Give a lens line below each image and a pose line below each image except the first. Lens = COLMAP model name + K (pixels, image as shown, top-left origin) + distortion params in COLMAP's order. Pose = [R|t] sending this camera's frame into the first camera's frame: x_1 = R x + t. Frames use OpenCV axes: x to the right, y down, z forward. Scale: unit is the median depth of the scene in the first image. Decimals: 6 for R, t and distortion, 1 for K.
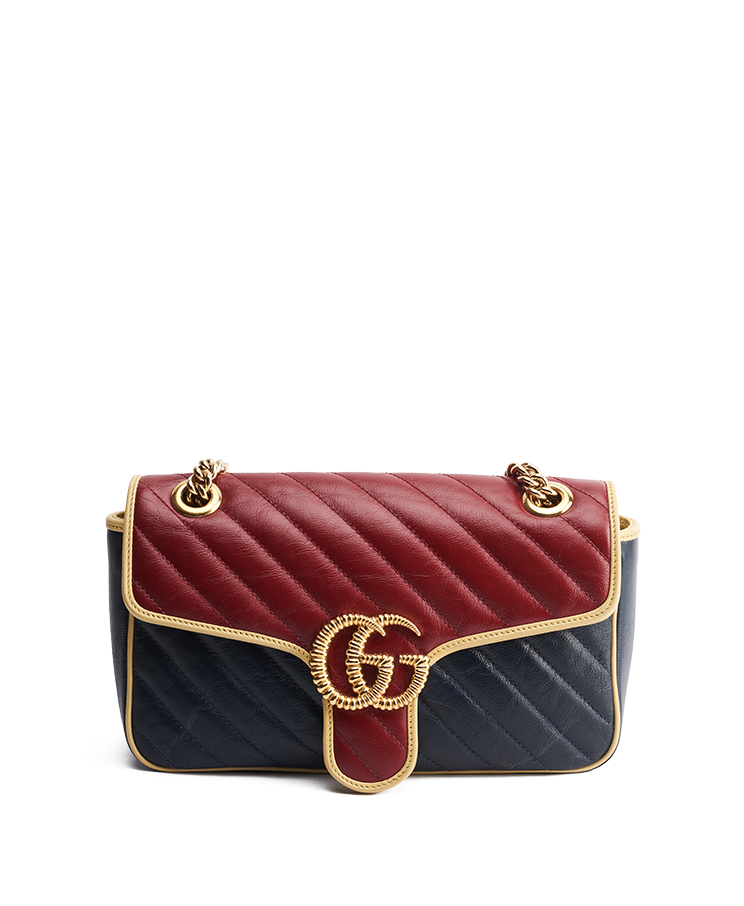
lens RADIAL K [[1622.7, 0, 373.1], [0, 1622.7, 453.9], [0, 0, 1]] dist [-0.108404, 0.000000]
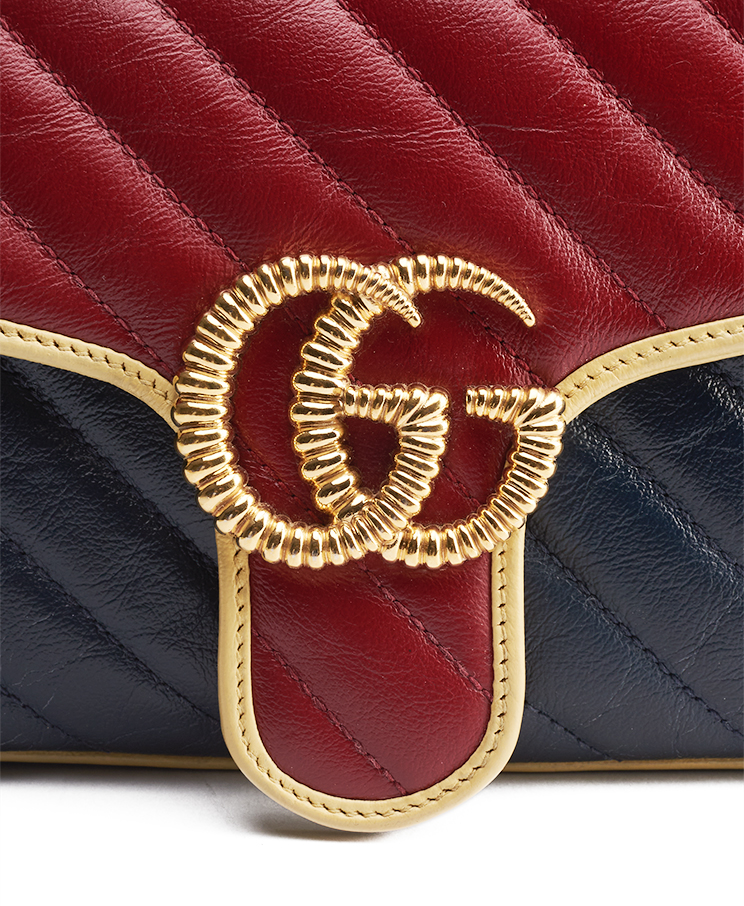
lens RADIAL K [[1622.7, 0, 367.9], [0, 1622.7, 451.2], [0, 0, 1]] dist [-0.108404, 0.000000]
pose [[0.999449, -0.000956, 0.033174, -0.012466], [-0.001766, 0.996637, 0.081921, 0.110448], [-0.033141, -0.081934, 0.996087, 0.691902]]
